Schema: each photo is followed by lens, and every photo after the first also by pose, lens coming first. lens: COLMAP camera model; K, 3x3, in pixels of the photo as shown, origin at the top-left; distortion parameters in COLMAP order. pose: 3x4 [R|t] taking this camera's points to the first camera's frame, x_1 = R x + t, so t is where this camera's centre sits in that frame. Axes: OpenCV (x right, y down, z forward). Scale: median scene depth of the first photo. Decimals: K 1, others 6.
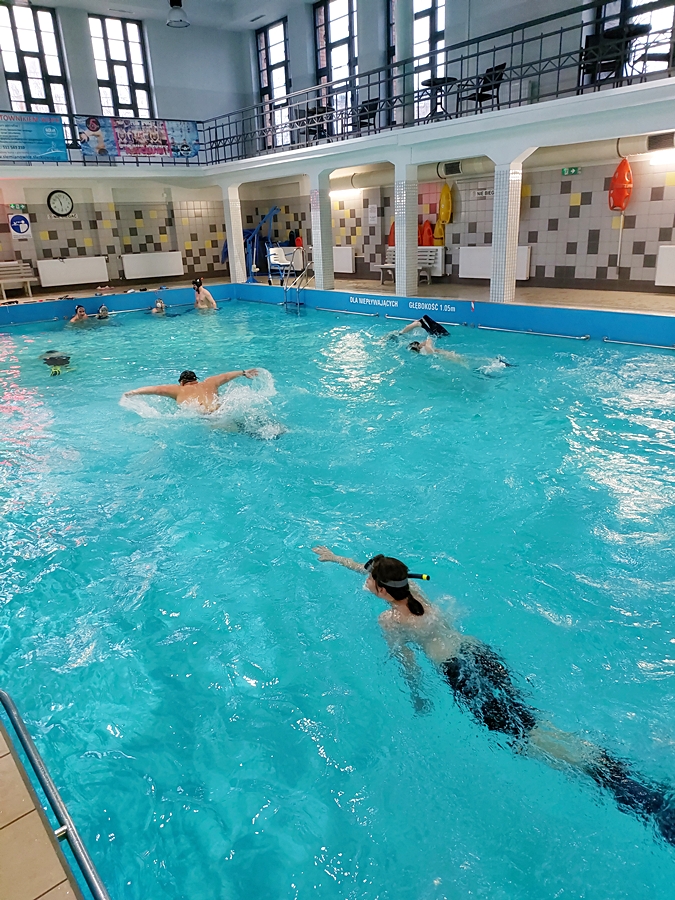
lens RADIAL K [[649.2, 0, 337.5], [0, 649.2, 450.0], [0, 0, 1]] dist [0.060961, -0.059082]
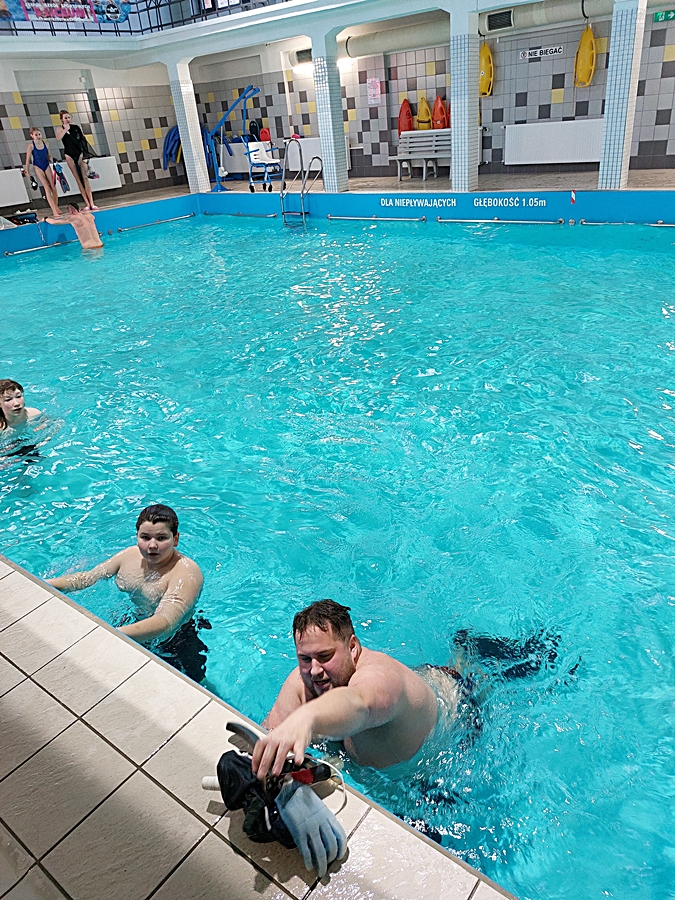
lens RADIAL K [[654.6, 0, 352.6], [0, 654.6, 447.6], [0, 0, 1]] dist [0.042319, -0.030721]
pose [[0.972748, -0.141085, 0.184002, -0.175109], [0.117227, 0.983928, 0.134701, -0.040400], [-0.200048, -0.109460, 0.973652, 0.159704]]
